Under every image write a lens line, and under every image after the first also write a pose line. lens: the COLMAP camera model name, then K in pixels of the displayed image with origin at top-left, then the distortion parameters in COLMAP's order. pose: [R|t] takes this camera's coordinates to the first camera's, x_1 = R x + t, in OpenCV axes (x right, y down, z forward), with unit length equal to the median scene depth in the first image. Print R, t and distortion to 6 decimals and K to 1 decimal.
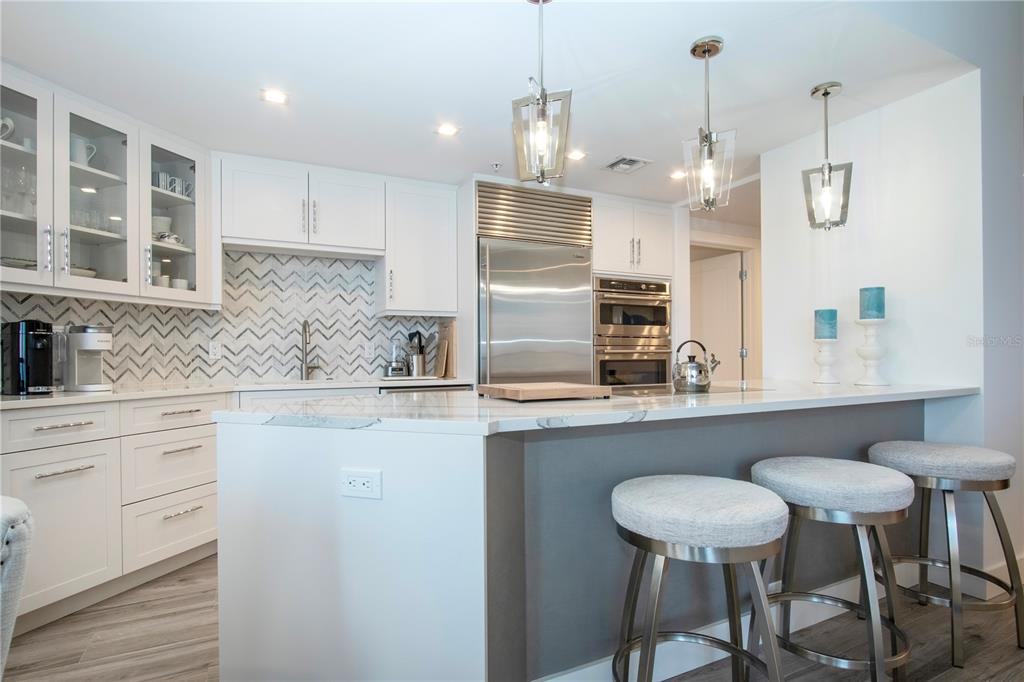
lens RADIAL K [[519.1, 0, 510.8], [0, 519.1, 346.8], [0, 0, 1]] dist [-0.016965, 0.000001]
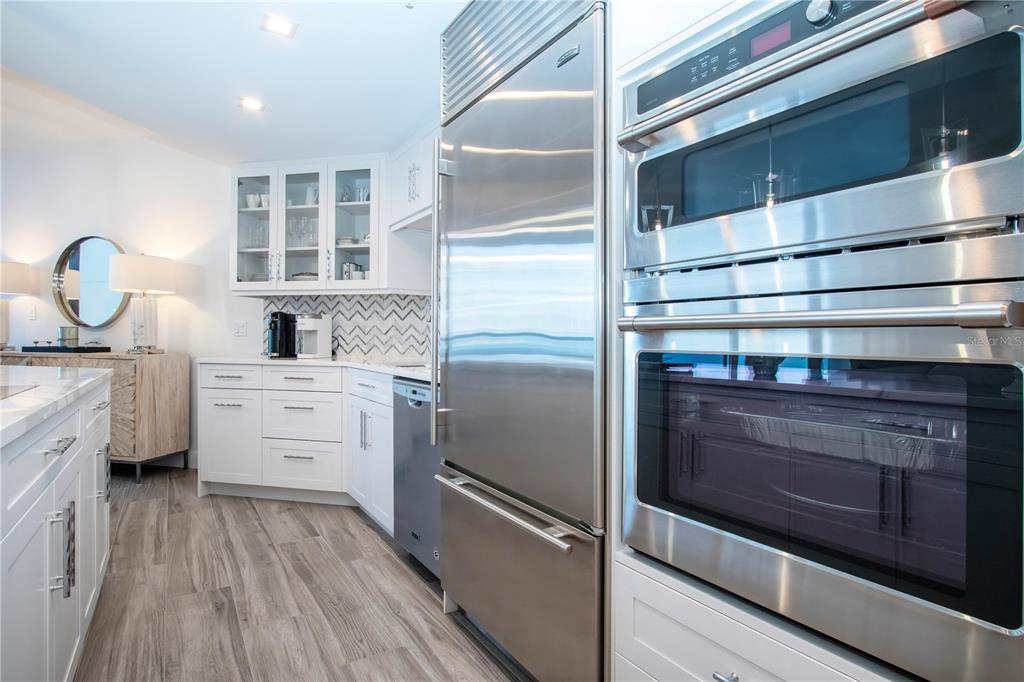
lens RADIAL K [[543.6, 0, 513.2], [0, 543.6, 331.0], [0, 0, 1]] dist [0.001356, 0.000754]
pose [[0.094972, -0.007835, -0.995449, 0.592873], [0.008746, 0.999937, -0.007036, 0.019033], [0.995442, -0.008038, 0.095034, 1.102455]]
